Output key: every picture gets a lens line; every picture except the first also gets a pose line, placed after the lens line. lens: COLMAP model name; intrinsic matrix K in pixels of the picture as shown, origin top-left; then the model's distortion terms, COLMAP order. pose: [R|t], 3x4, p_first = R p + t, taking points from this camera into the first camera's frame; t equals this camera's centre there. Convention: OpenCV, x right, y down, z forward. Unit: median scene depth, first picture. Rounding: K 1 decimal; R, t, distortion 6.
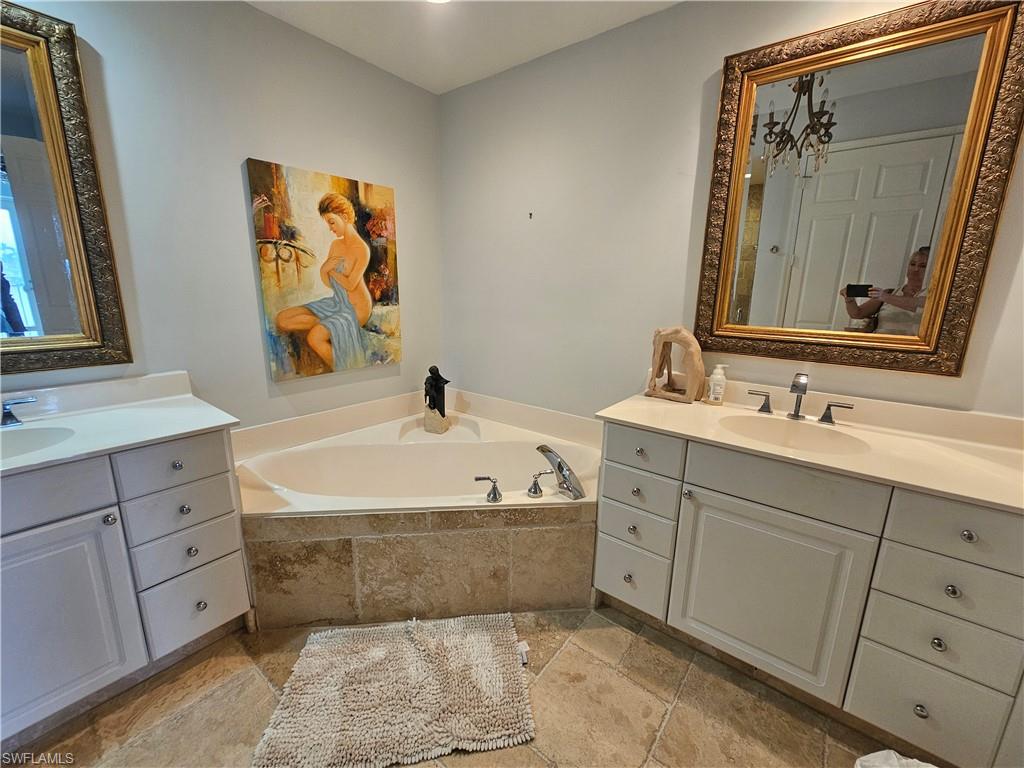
lens RADIAL K [[418.5, 0, 509.4], [0, 418.5, 380.3], [0, 0, 1]] dist [-0.002556, 0.001098]
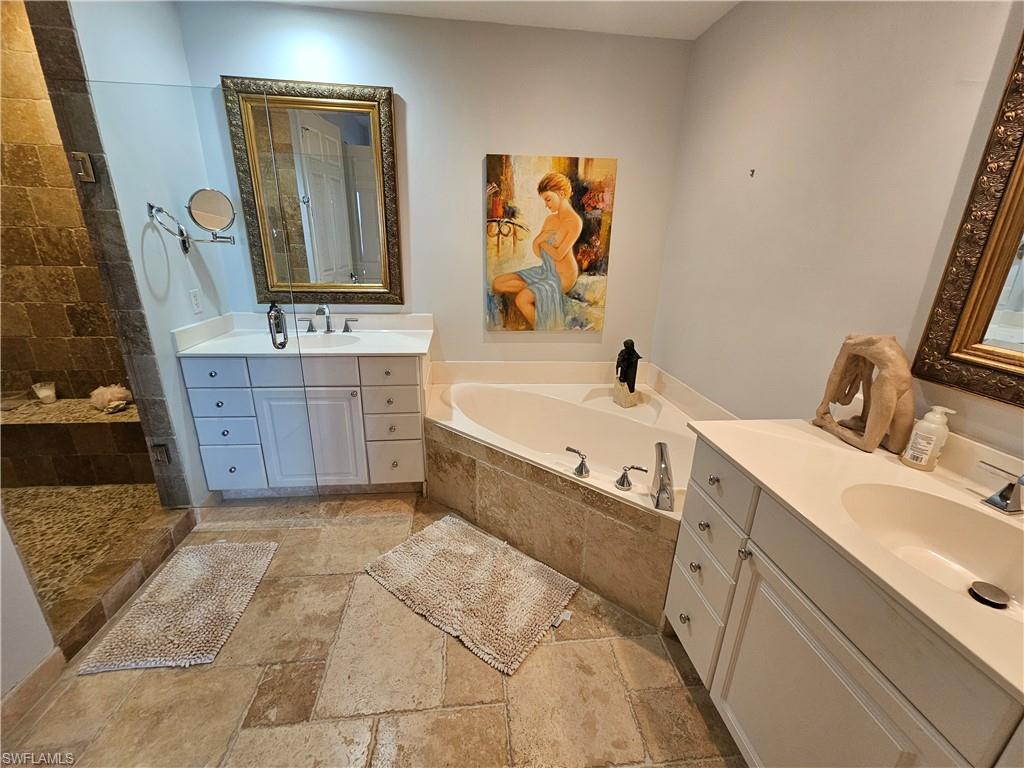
lens RADIAL K [[418.5, 0, 509.4], [0, 418.5, 380.3], [0, 0, 1]] dist [-0.002556, 0.001098]
pose [[0.706733, 0.223591, -0.671220, 0.397394], [-0.166071, 0.974667, 0.149815, -0.054030], [0.687713, 0.005591, 0.725961, 0.109304]]
